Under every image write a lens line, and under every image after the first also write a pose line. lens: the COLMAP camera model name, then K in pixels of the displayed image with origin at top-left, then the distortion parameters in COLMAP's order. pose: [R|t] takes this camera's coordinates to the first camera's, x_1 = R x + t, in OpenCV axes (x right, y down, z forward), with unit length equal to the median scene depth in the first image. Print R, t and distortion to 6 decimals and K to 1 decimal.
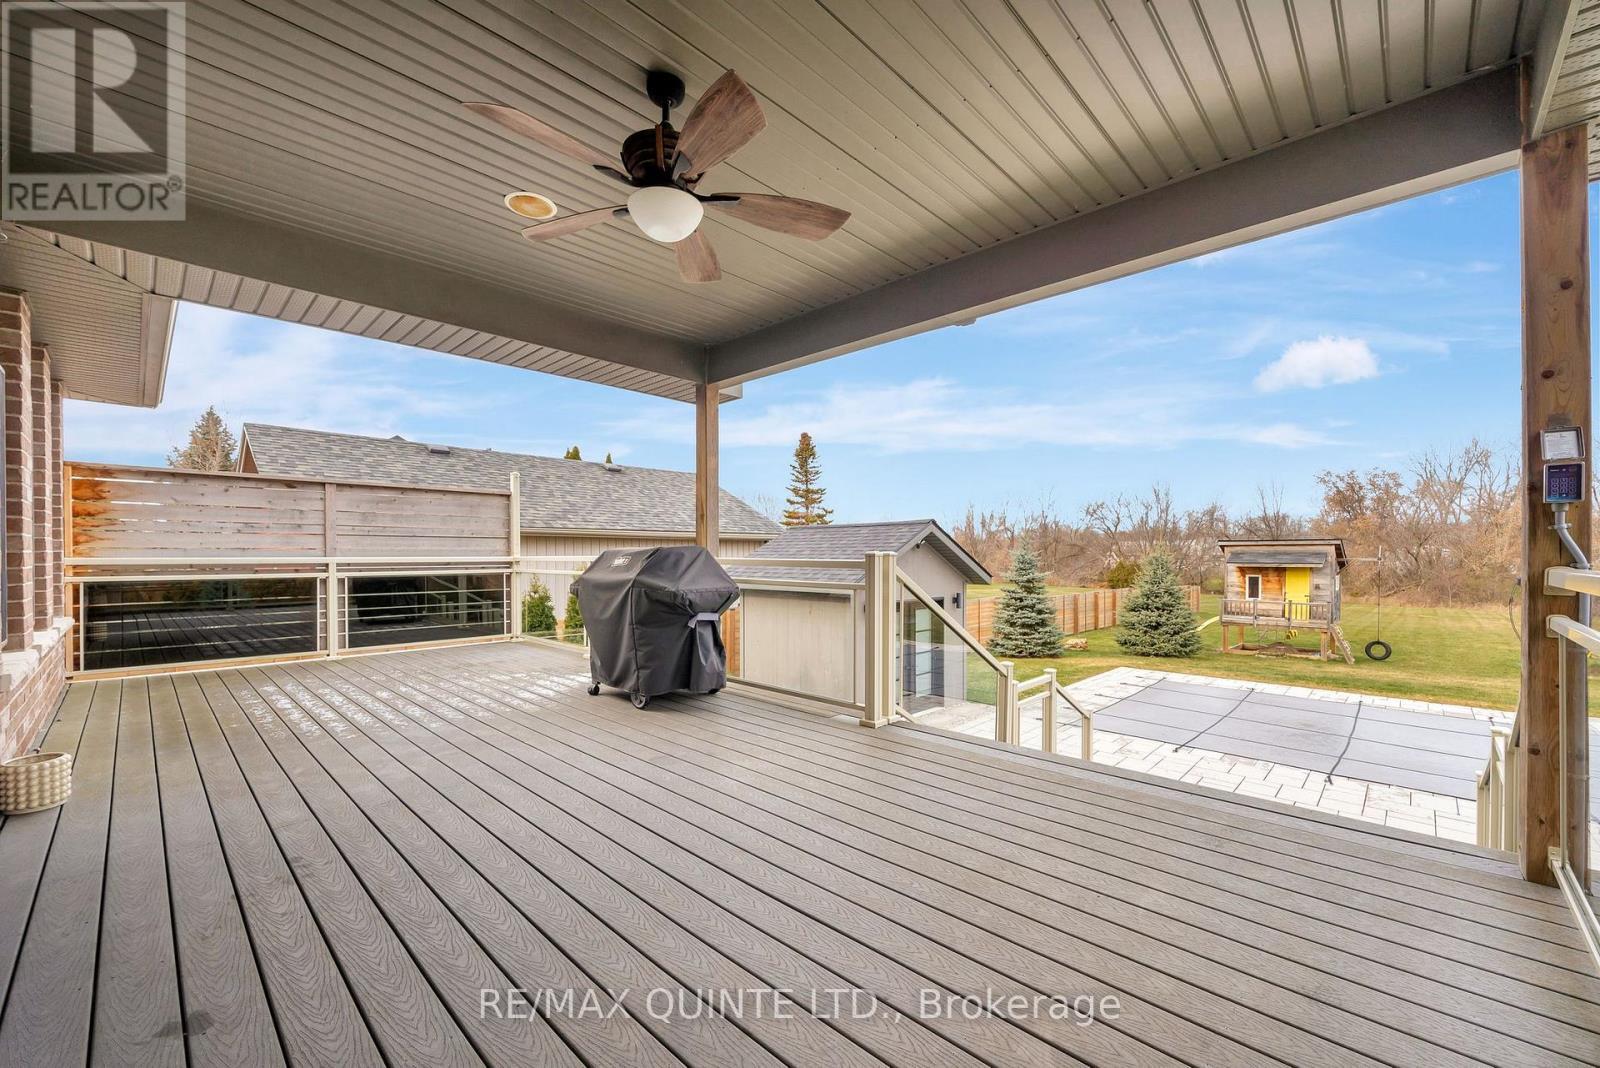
lens RADIAL K [[584.8, 0, 795.5], [0, 584.8, 558.2], [0, 0, 1]] dist [-0.001087, -0.000084]
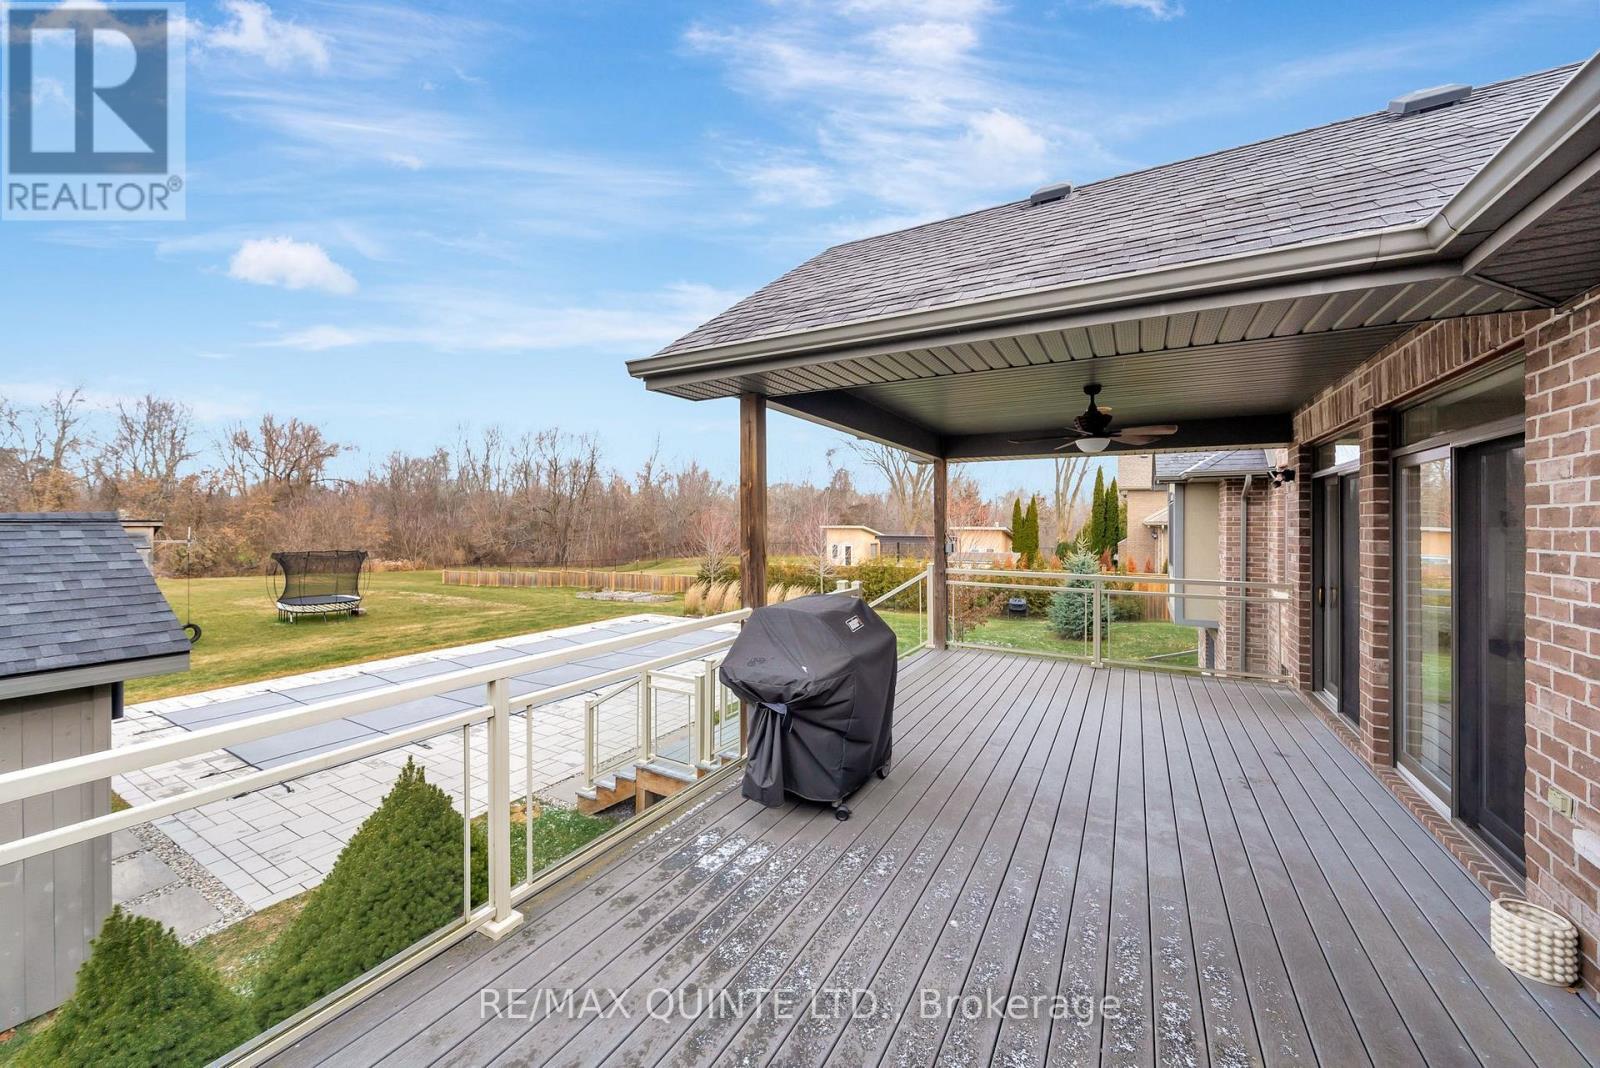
lens RADIAL K [[583.7, 0, 800.0], [0, 583.7, 534.0], [0, 0, 1]] dist [0.000984, 0.000046]
pose [[-0.199557, -0.016529, 0.979747, -1.293461], [0.006634, 0.999812, 0.018218, -0.162022], [-0.979864, 0.010135, -0.199410, 1.496267]]
